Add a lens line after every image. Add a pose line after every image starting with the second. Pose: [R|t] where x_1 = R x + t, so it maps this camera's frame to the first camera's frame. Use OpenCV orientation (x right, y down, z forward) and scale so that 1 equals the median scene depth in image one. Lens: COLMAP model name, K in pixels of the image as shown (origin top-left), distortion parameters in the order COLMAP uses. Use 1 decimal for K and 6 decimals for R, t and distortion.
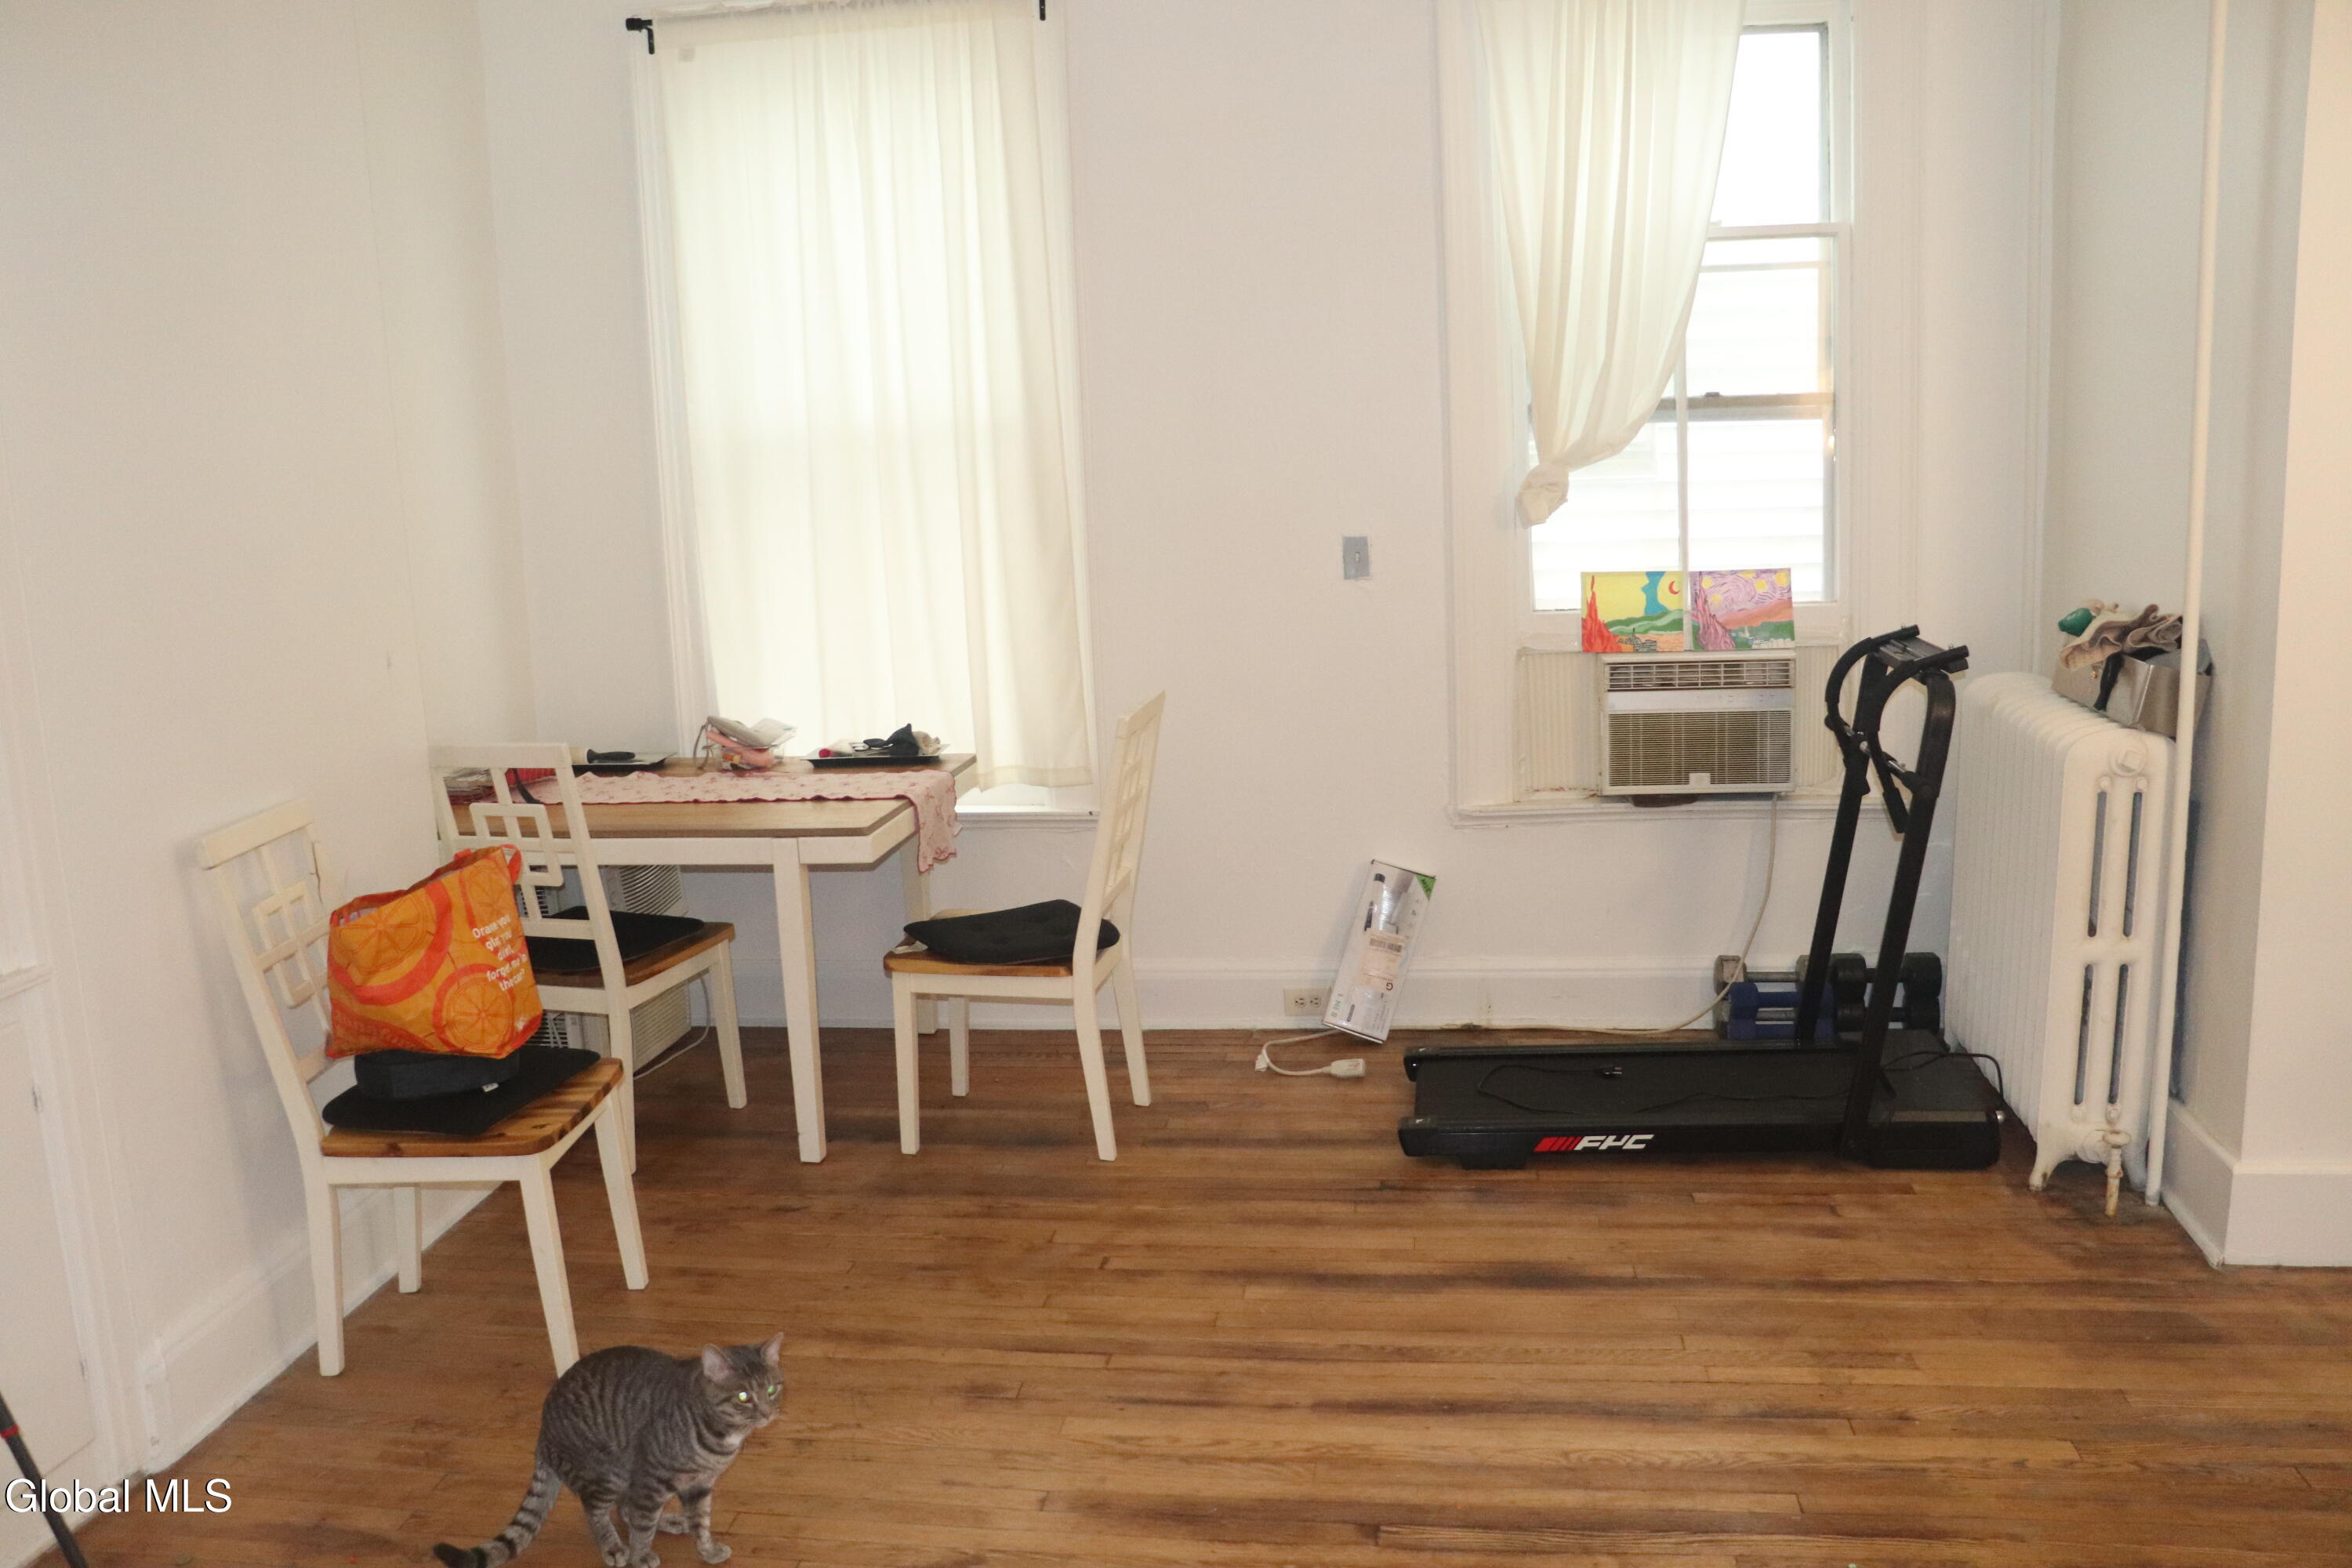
lens RADIAL K [[1970.3, 0, 1175.2], [0, 1970.3, 788.1], [0, 0, 1]] dist [-0.156491, 0.126965]
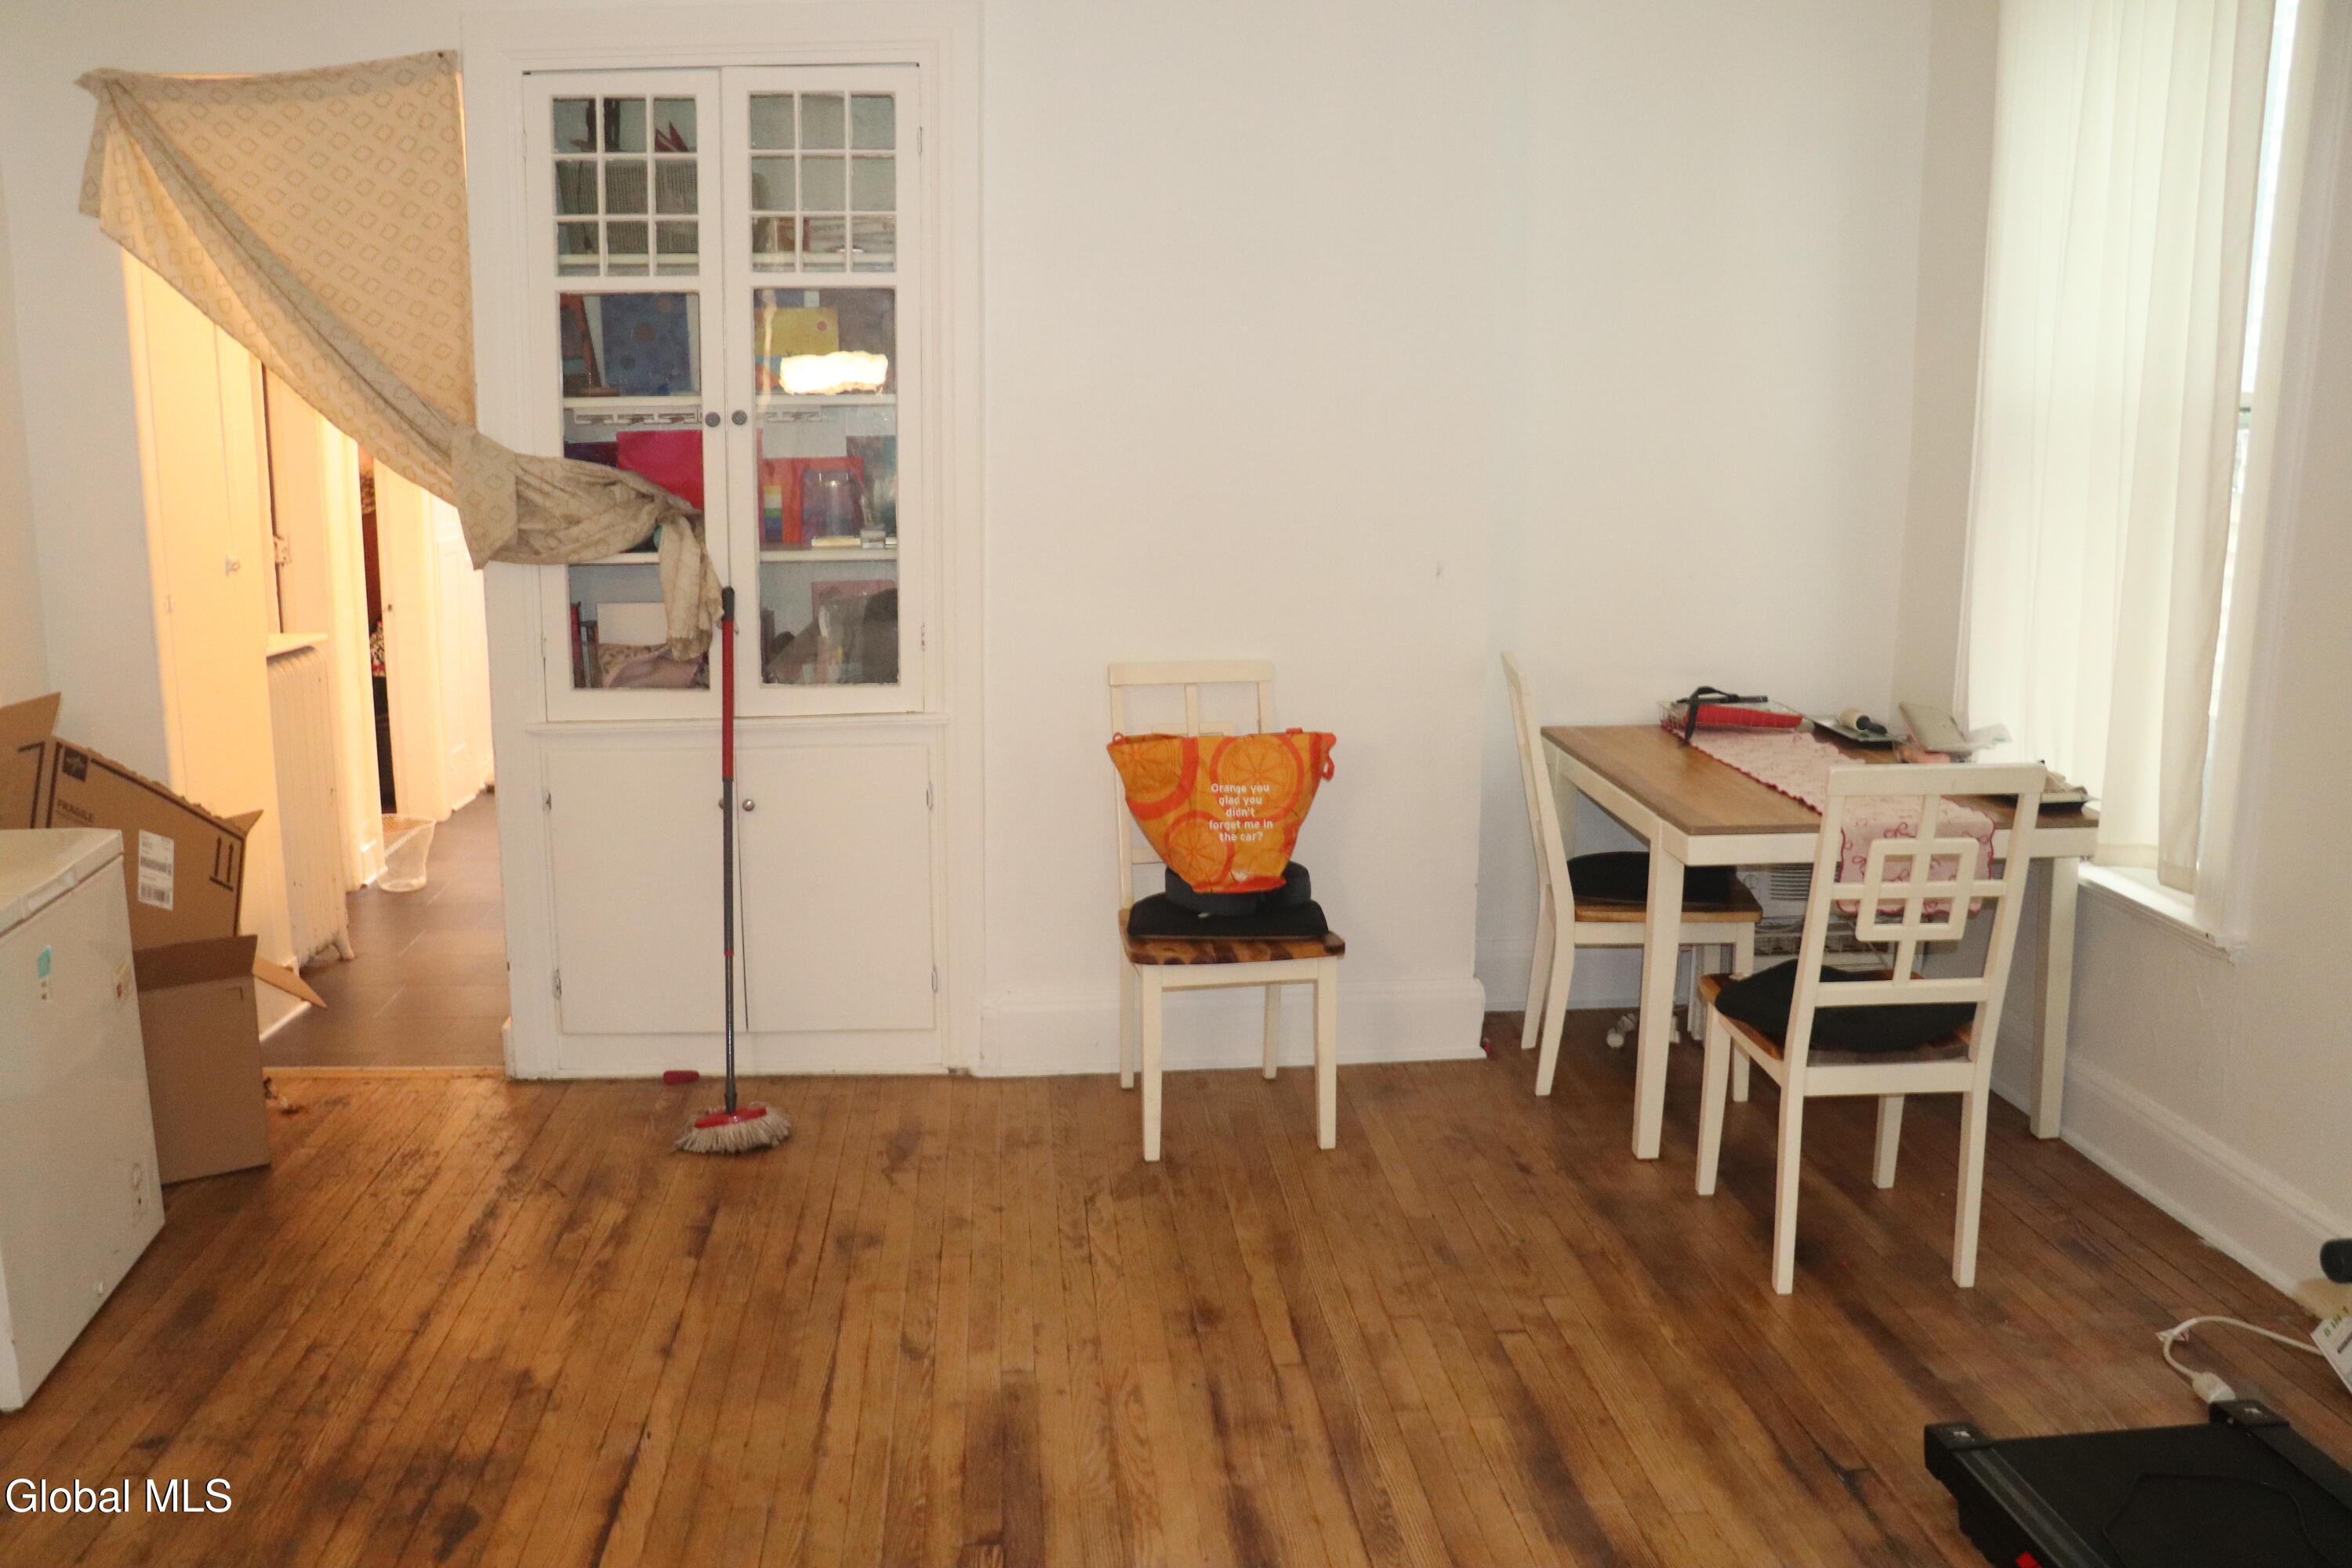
lens RADIAL K [[1970.3, 0, 1173.2], [0, 1970.3, 778.5], [0, 0, 1]] dist [-0.156491, 0.126965]
pose [[0.207974, 0.218861, -0.953334, 0.836481], [-0.184921, 0.965867, 0.181397, -0.155107], [0.960495, 0.138566, 0.241348, 0.696754]]
